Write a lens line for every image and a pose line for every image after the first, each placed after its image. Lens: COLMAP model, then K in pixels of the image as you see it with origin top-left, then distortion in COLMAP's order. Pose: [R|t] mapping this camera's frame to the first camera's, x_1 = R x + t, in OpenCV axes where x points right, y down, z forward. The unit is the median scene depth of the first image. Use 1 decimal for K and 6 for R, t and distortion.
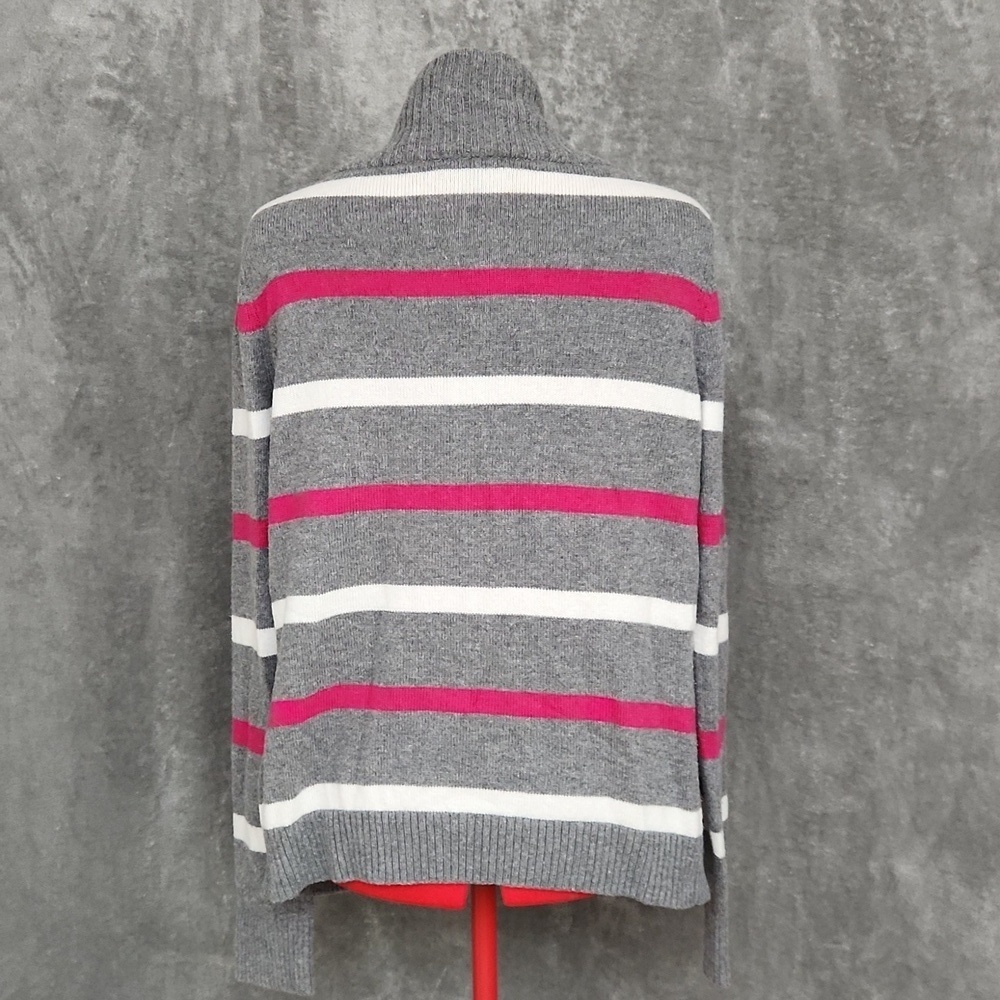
lens RADIAL K [[1485.2, 0, 528.6], [0, 1485.2, 511.2], [0, 0, 1]] dist [0.029335, 0.006815]
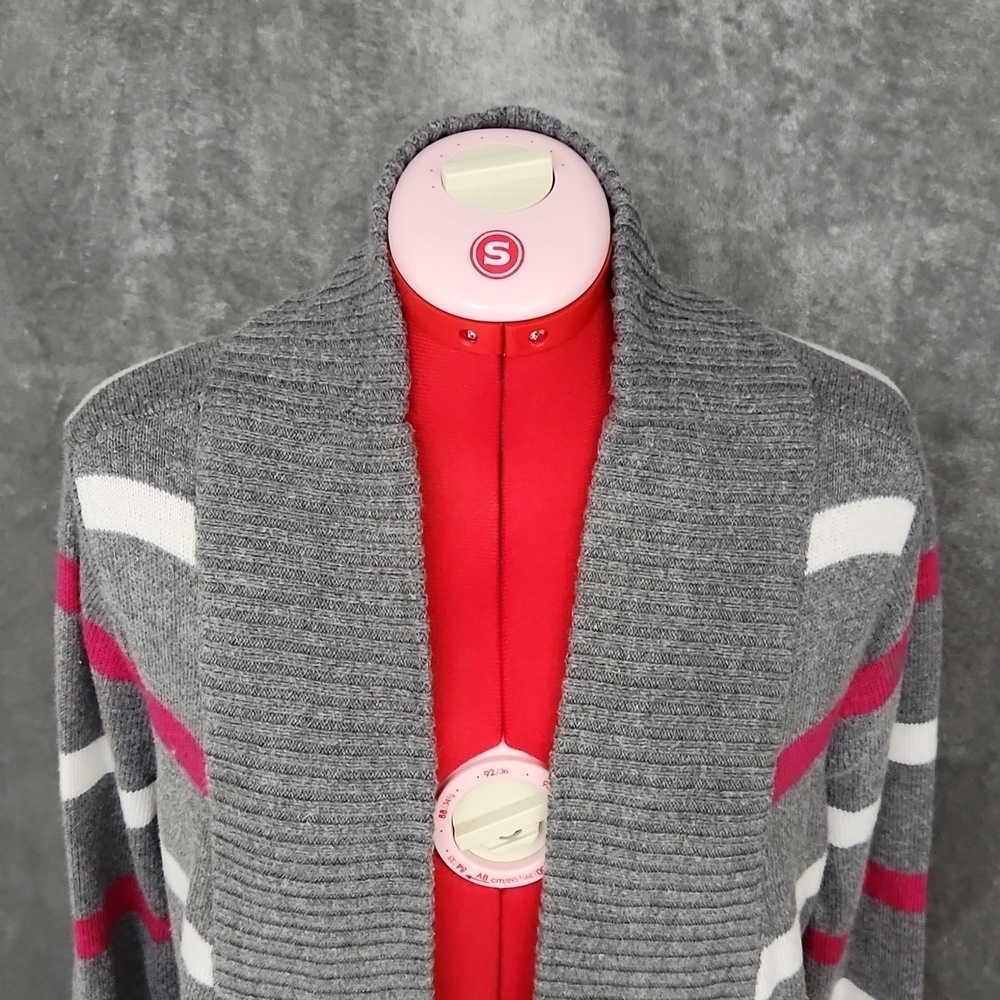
lens RADIAL K [[1485.2, 0, 528.6], [0, 1485.2, 511.2], [0, 0, 1]] dist [0.029335, 0.006815]
pose [[0.960210, 0.153910, -0.233040, 0.087165], [-0.071613, 0.942230, 0.327221, -0.282977], [0.269940, -0.297512, 0.915761, 0.397778]]
